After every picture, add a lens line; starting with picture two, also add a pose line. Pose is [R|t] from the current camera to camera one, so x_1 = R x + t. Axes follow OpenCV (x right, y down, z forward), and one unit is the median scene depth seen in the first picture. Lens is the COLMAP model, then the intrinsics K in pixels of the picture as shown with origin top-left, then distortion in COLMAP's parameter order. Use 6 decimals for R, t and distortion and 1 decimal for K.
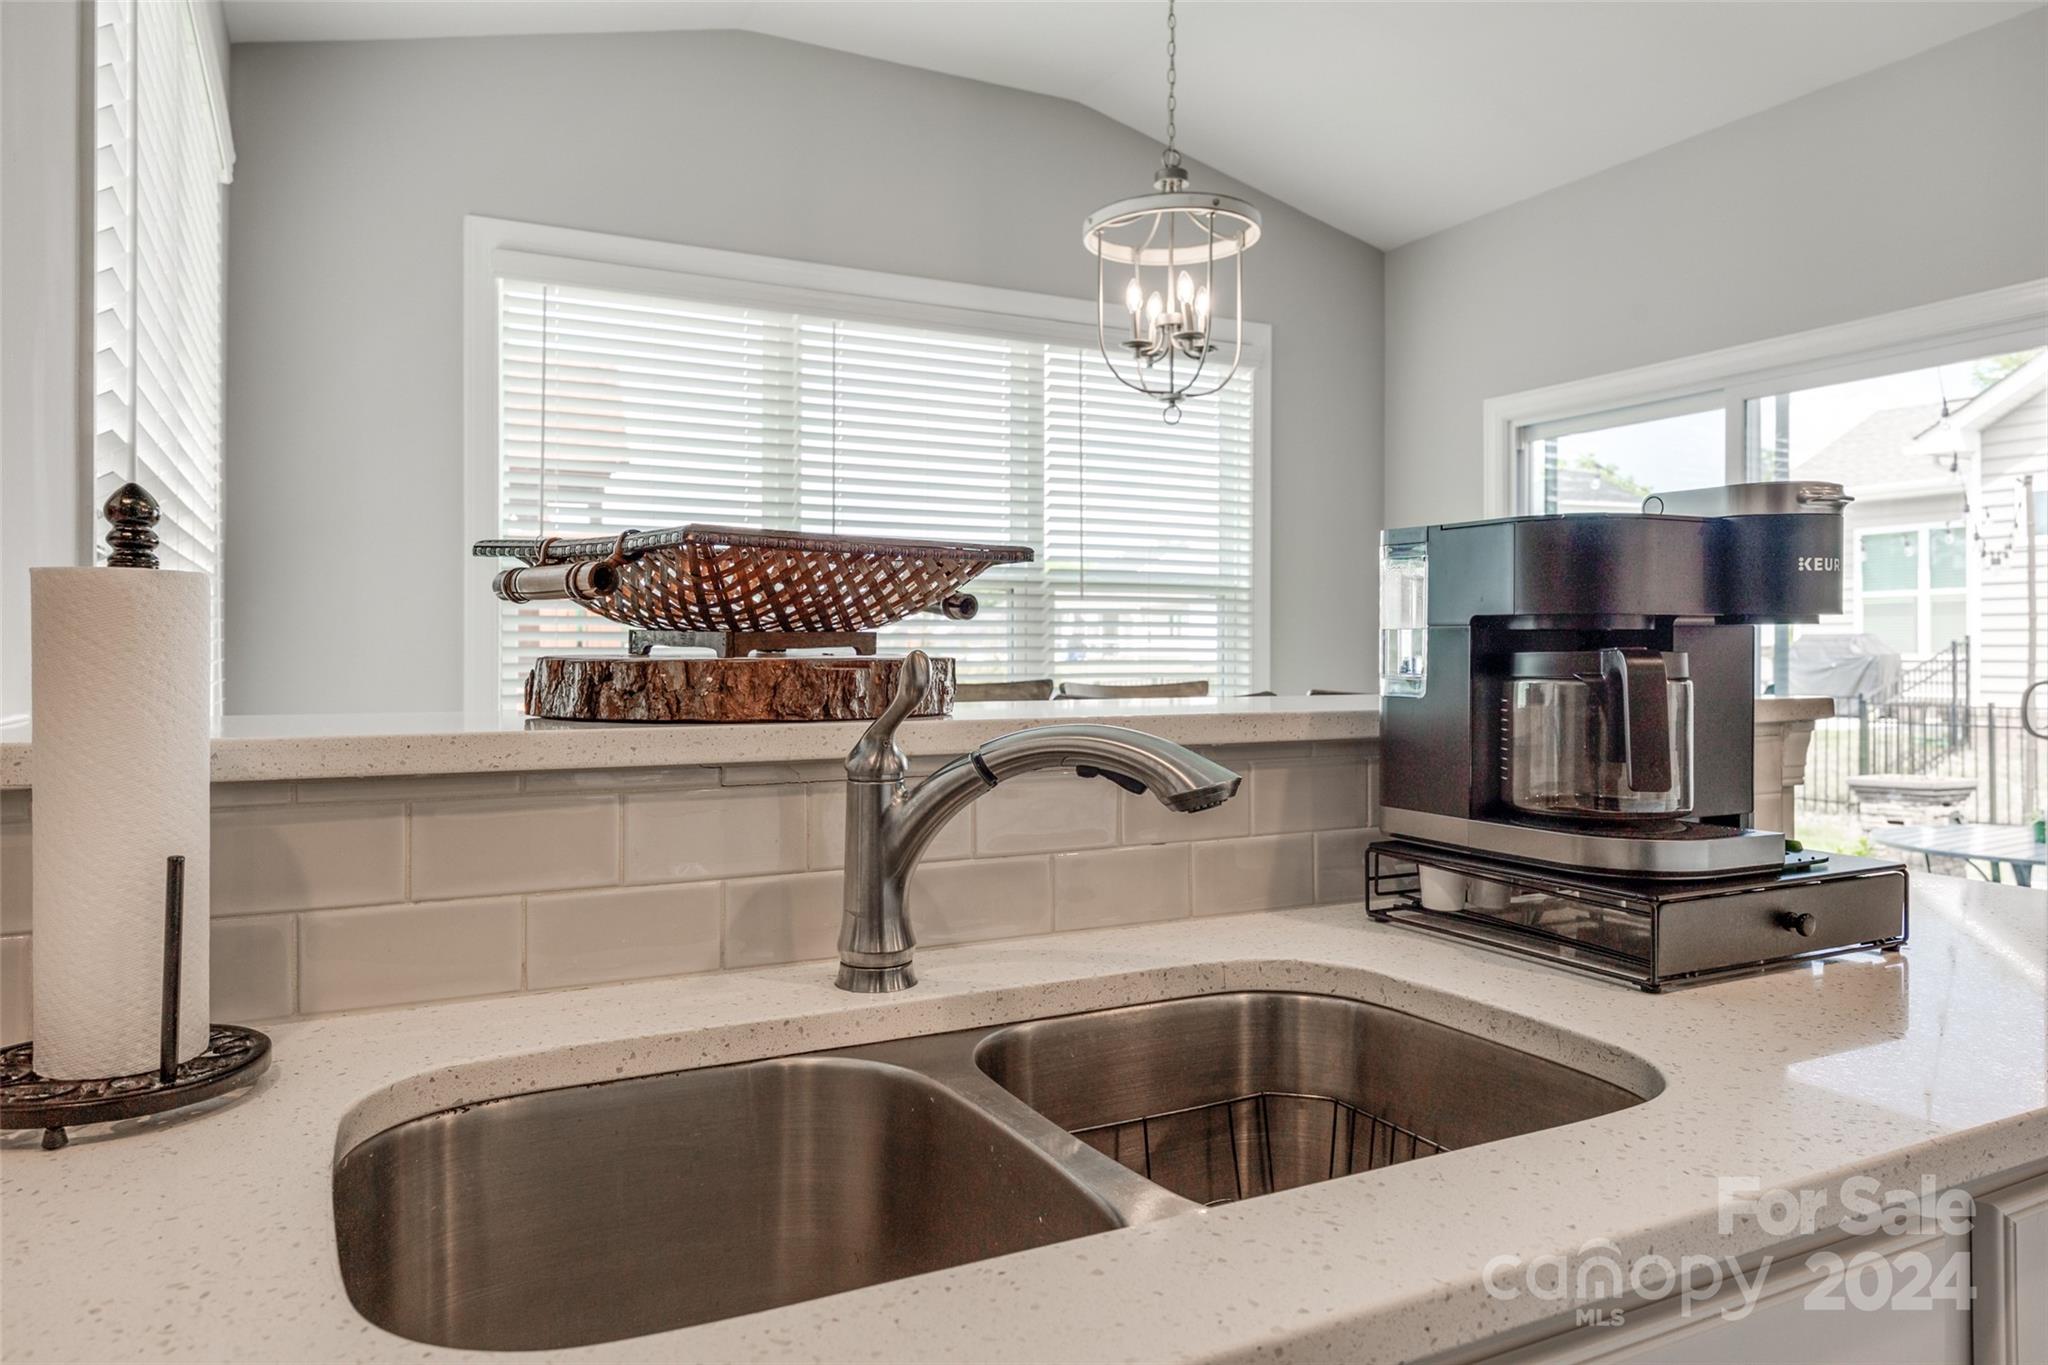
lens RADIAL K [[1331.6, 0, 1018.8], [0, 1331.6, 647.4], [0, 0, 1]] dist [-0.005283, -0.000821]
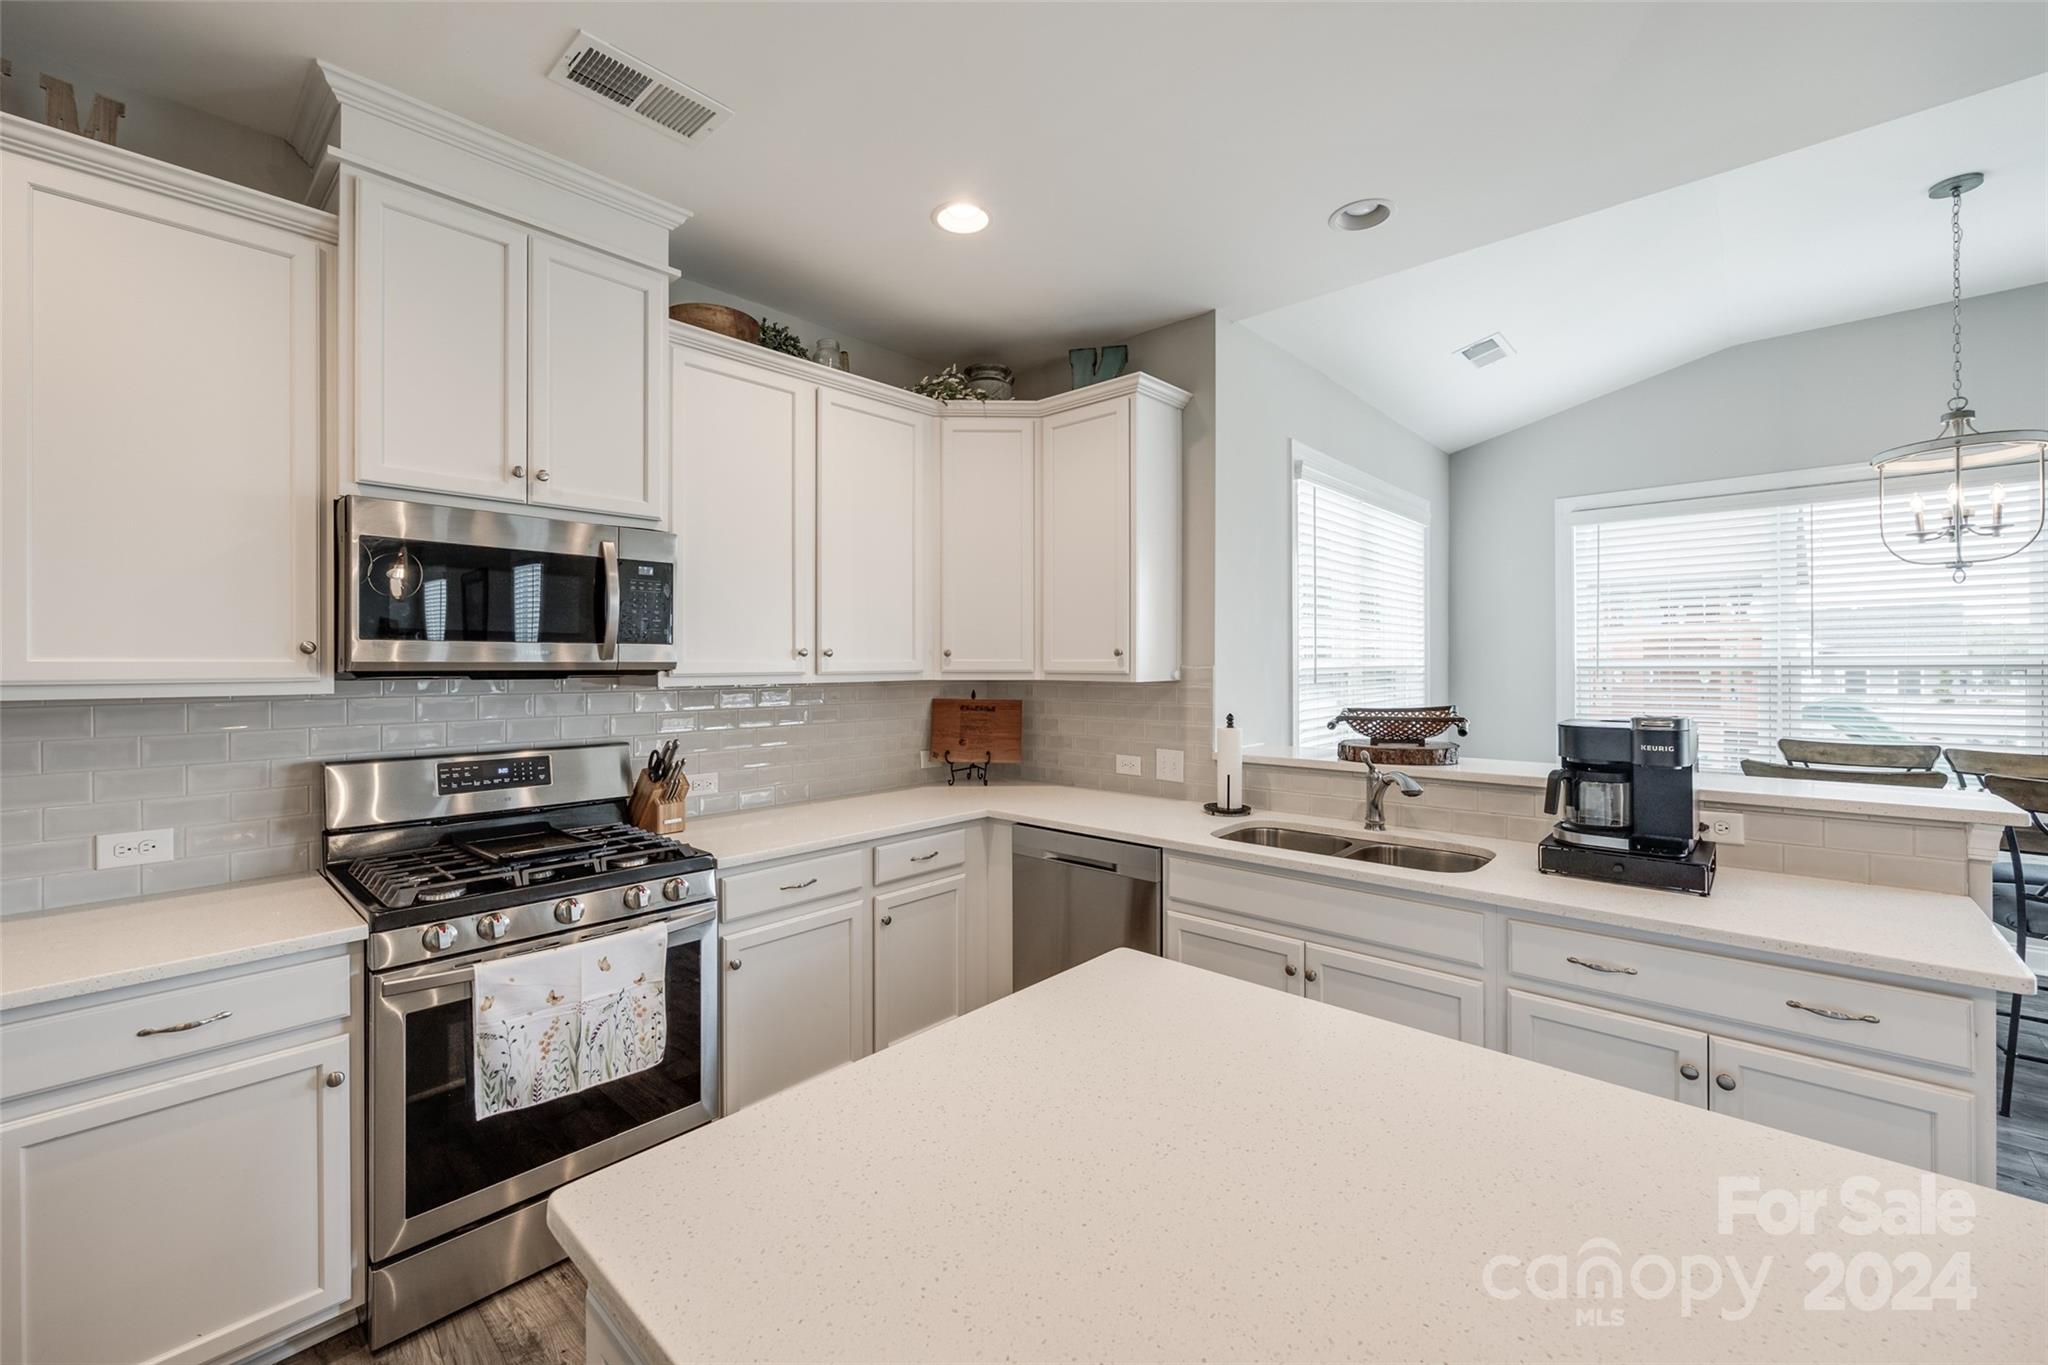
lens RADIAL K [[821.2, 0, 1008.5], [0, 821.2, 667.1], [0, 0, 1]] dist [-0.002741, -0.000079]
pose [[0.332409, 0.001414, -0.943134, 1.716578], [0.007187, 0.999966, 0.004032, -0.238891], [0.943108, -0.008119, 0.332388, -0.814125]]
